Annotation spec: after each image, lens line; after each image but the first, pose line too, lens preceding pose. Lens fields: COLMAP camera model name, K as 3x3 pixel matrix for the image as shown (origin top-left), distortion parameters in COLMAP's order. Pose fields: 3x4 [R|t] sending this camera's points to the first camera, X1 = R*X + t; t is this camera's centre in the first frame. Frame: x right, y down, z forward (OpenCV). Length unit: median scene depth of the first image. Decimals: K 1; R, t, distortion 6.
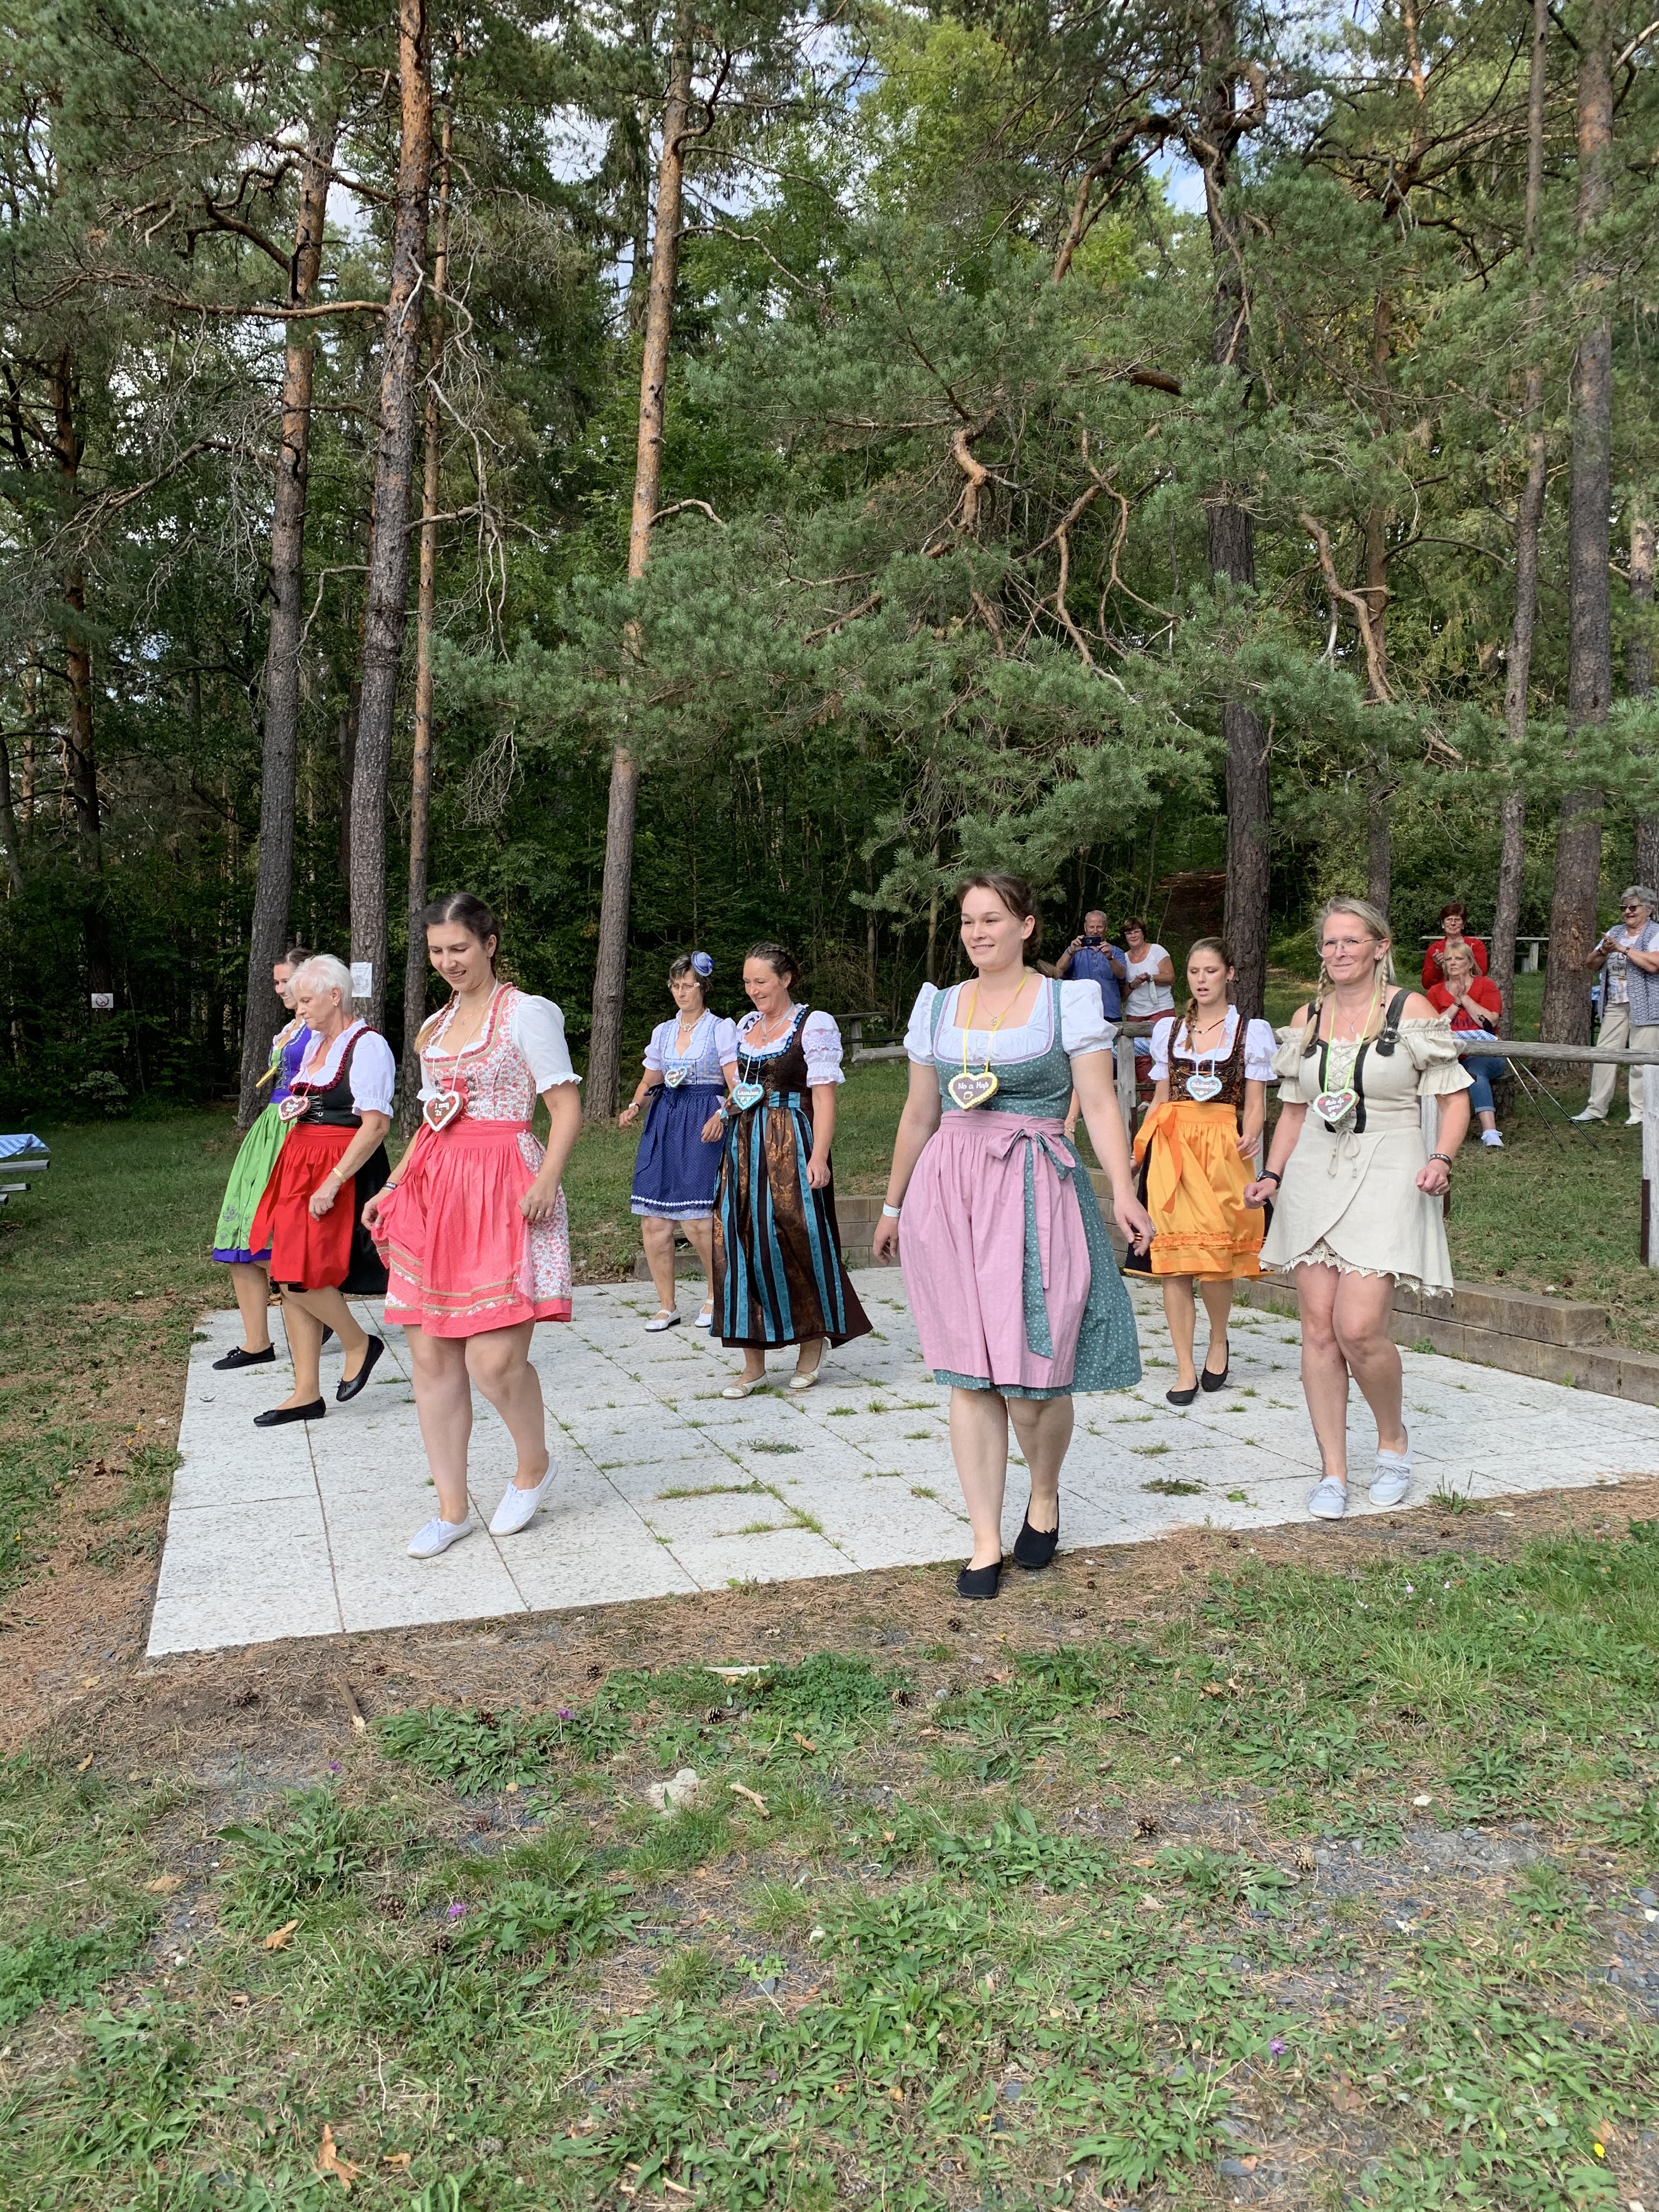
lens RADIAL K [[1647.3, 0, 828.4], [0, 1647.3, 1113.4], [0, 0, 1]] dist [0.001883, -0.004079]
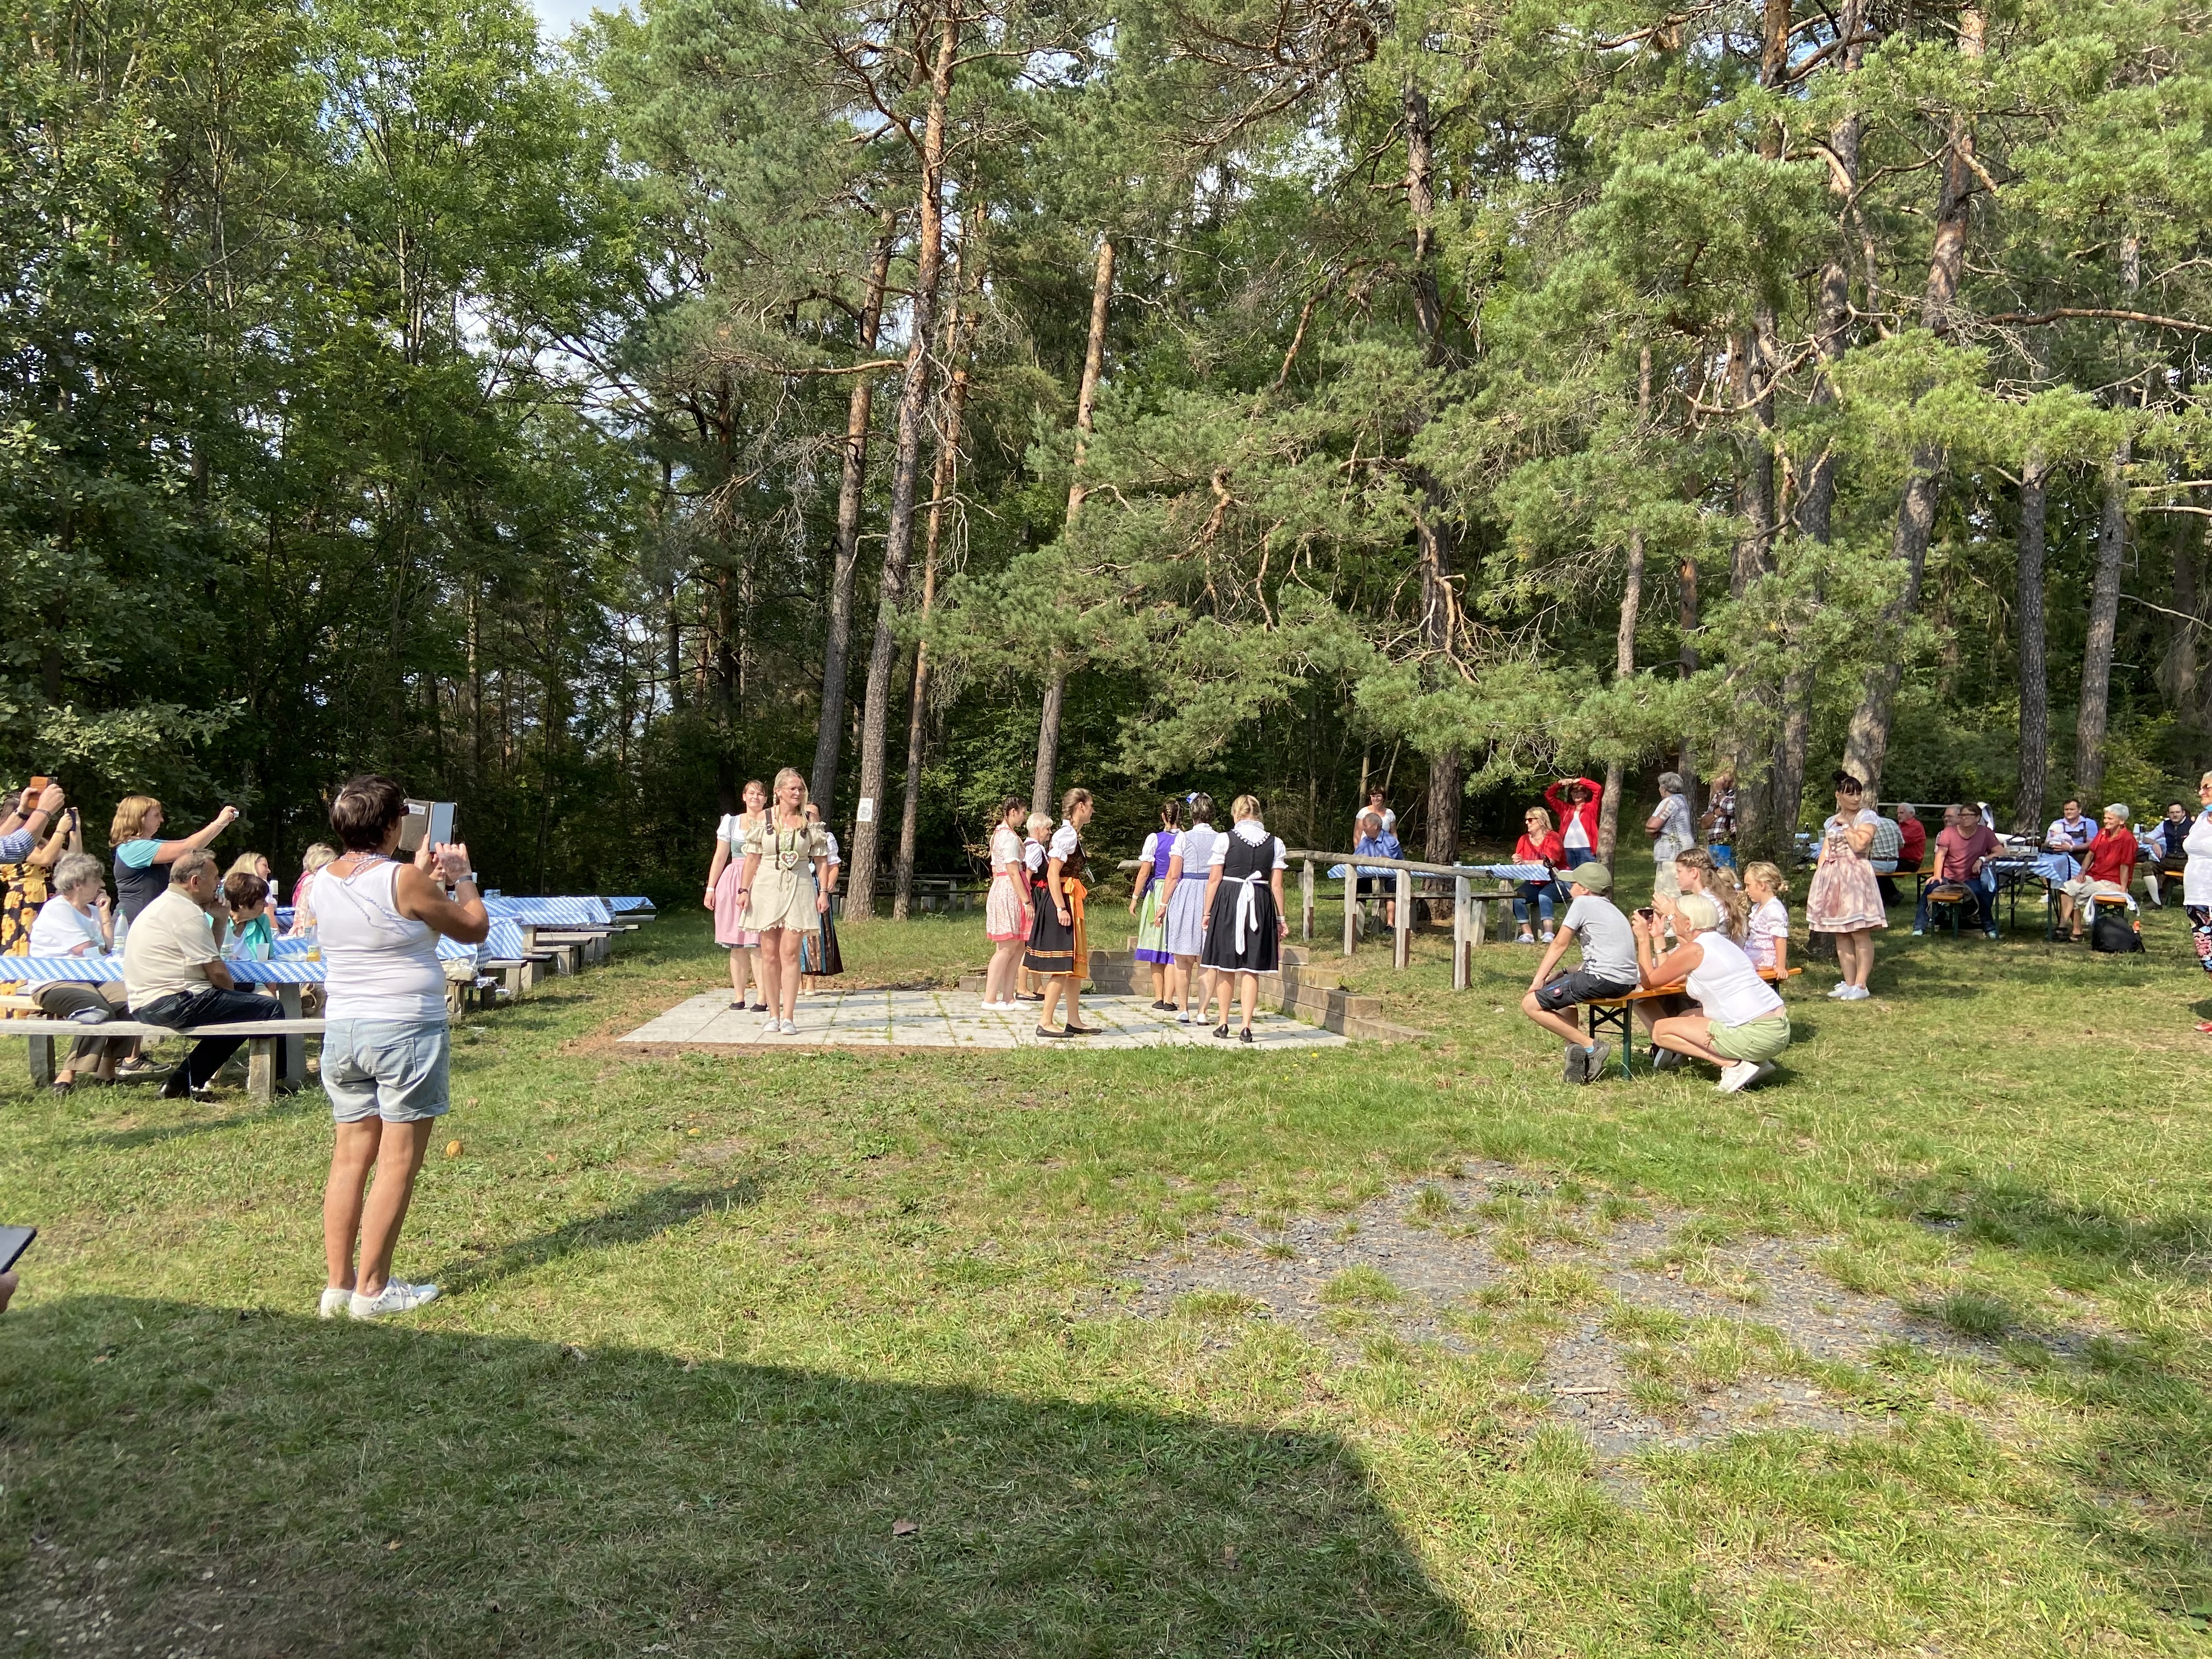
lens RADIAL K [[1650.1, 0, 1095.1], [0, 1650.1, 803.1], [0, 0, 1]] dist [0.114317, -0.146439]
pose [[0.974090, 0.024241, -0.224858, 0.743313], [-0.044453, 0.995366, -0.085265, 0.082027], [0.221749, 0.093051, 0.970654, -1.163355]]
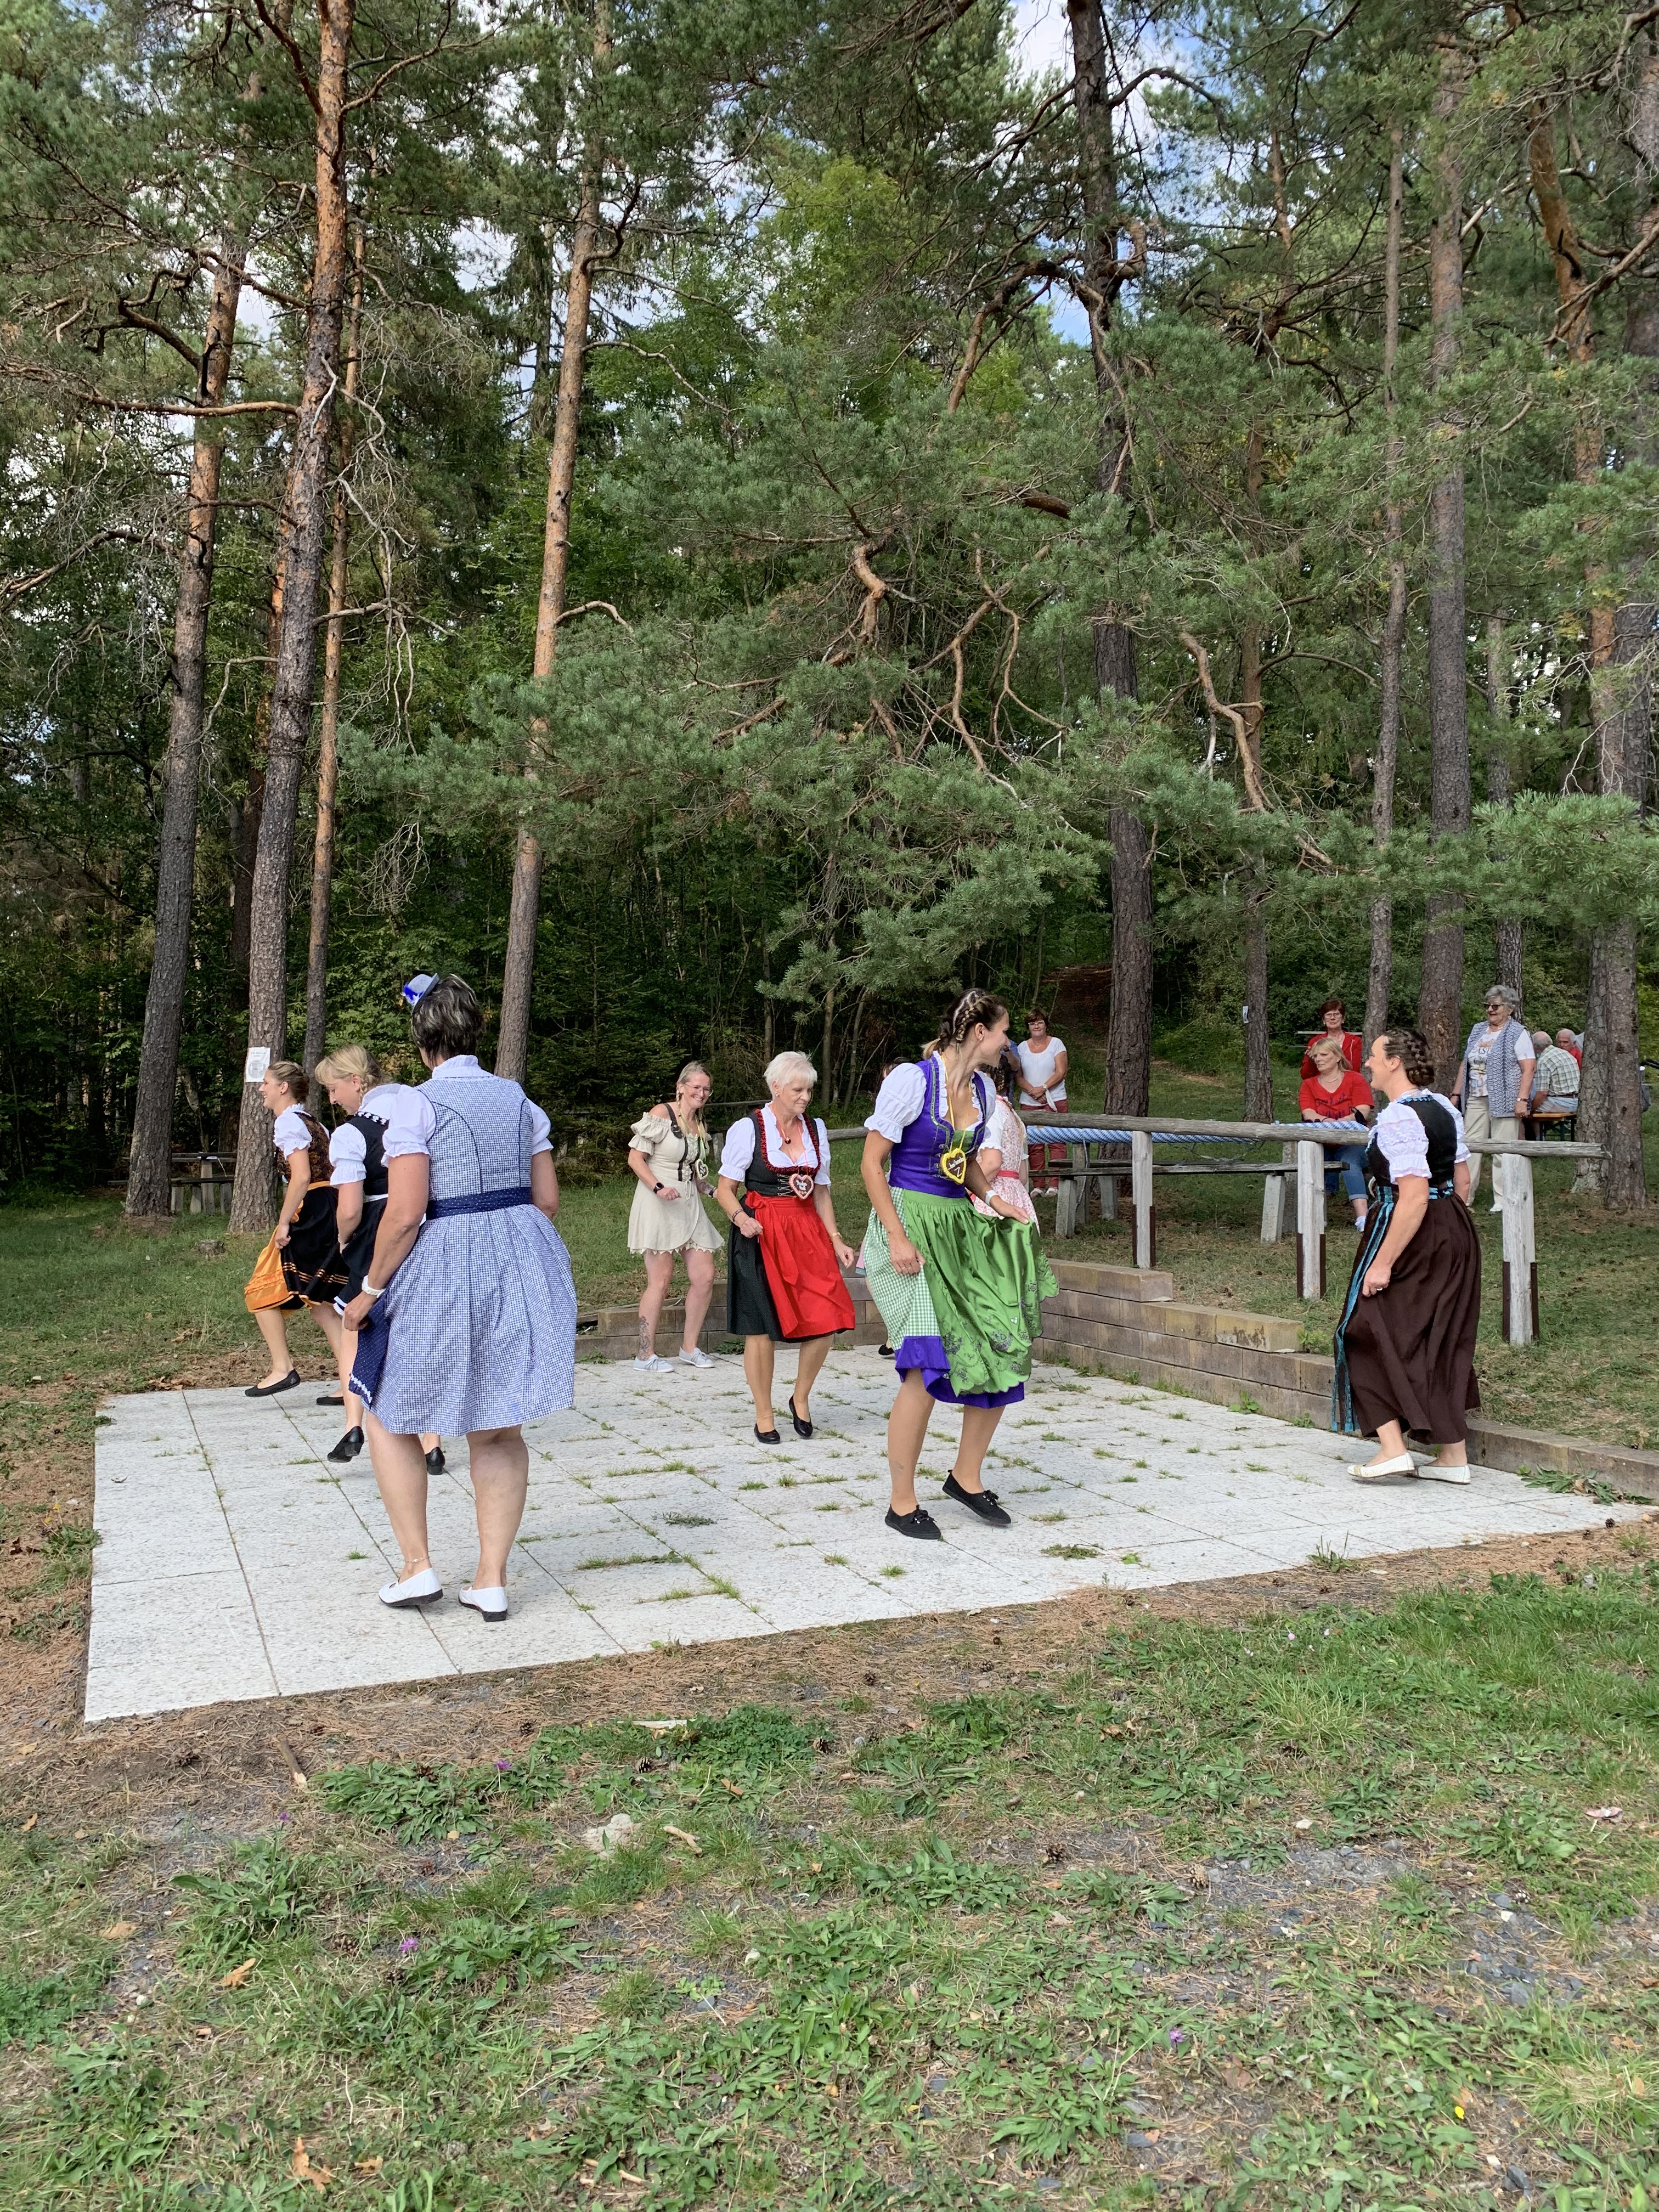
lens RADIAL K [[1647.3, 0, 828.4], [0, 1647.3, 1113.4], [0, 0, 1]] dist [0.001883, -0.004079]
pose [[0.997807, 0.006184, 0.065904, -0.015229], [-0.002629, 0.998543, -0.053904, 0.003959], [-0.066141, 0.053612, 0.996369, -0.049039]]
